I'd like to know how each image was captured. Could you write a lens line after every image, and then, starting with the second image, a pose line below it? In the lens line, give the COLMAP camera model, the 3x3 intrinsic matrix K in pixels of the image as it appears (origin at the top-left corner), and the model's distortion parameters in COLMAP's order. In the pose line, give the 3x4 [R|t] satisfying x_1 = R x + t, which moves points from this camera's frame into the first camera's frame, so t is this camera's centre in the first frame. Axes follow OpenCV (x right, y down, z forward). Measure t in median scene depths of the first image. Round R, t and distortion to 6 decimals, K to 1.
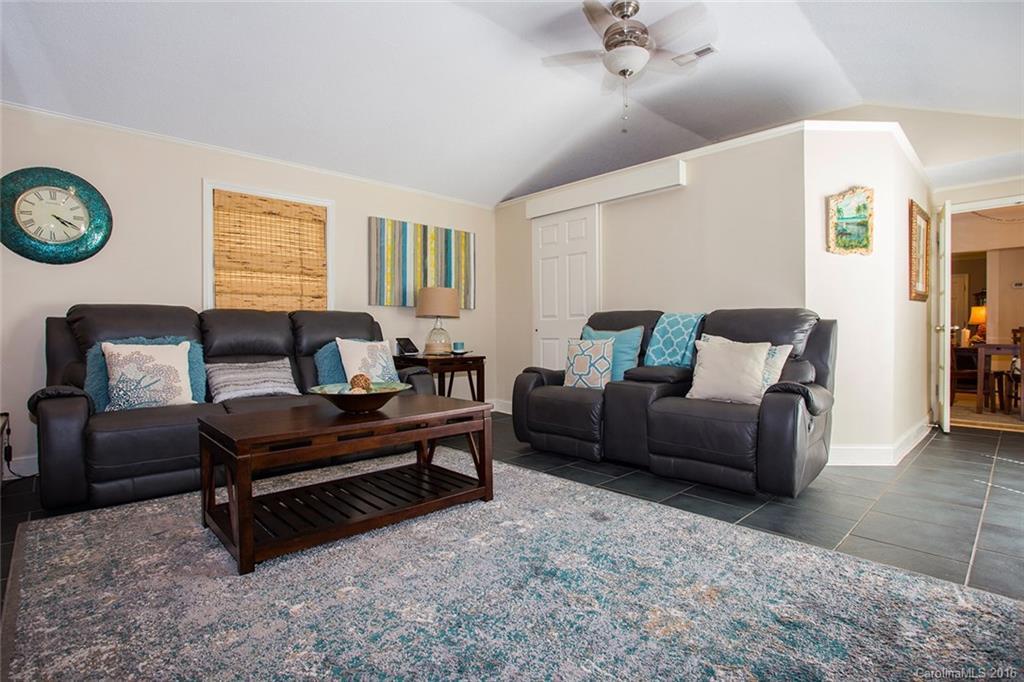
lens RADIAL K [[501.1, 0, 504.7], [0, 501.1, 337.8], [0, 0, 1]] dist [-0.050252, 0.014752]
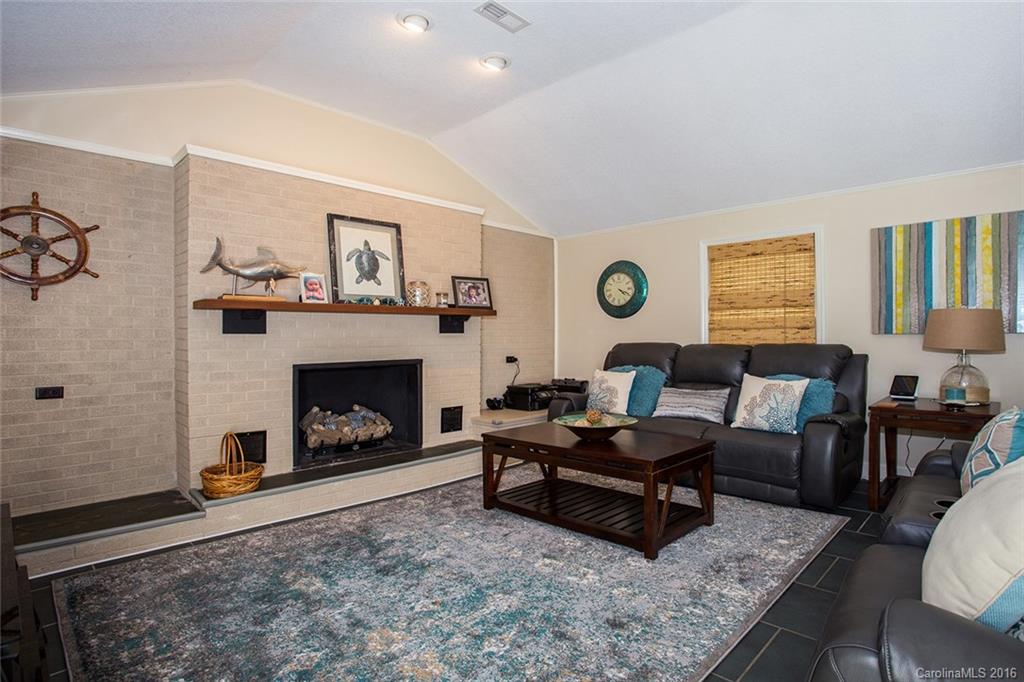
lens RADIAL K [[501.1, 0, 579.3], [0, 501.1, 343.8], [0, 0, 1]] dist [-0.050252, 0.014752]
pose [[0.149336, 0.012642, -0.988706, 0.571404], [-0.011752, 0.999870, 0.011009, -0.062498], [0.988717, 0.009975, 0.149466, 0.462425]]
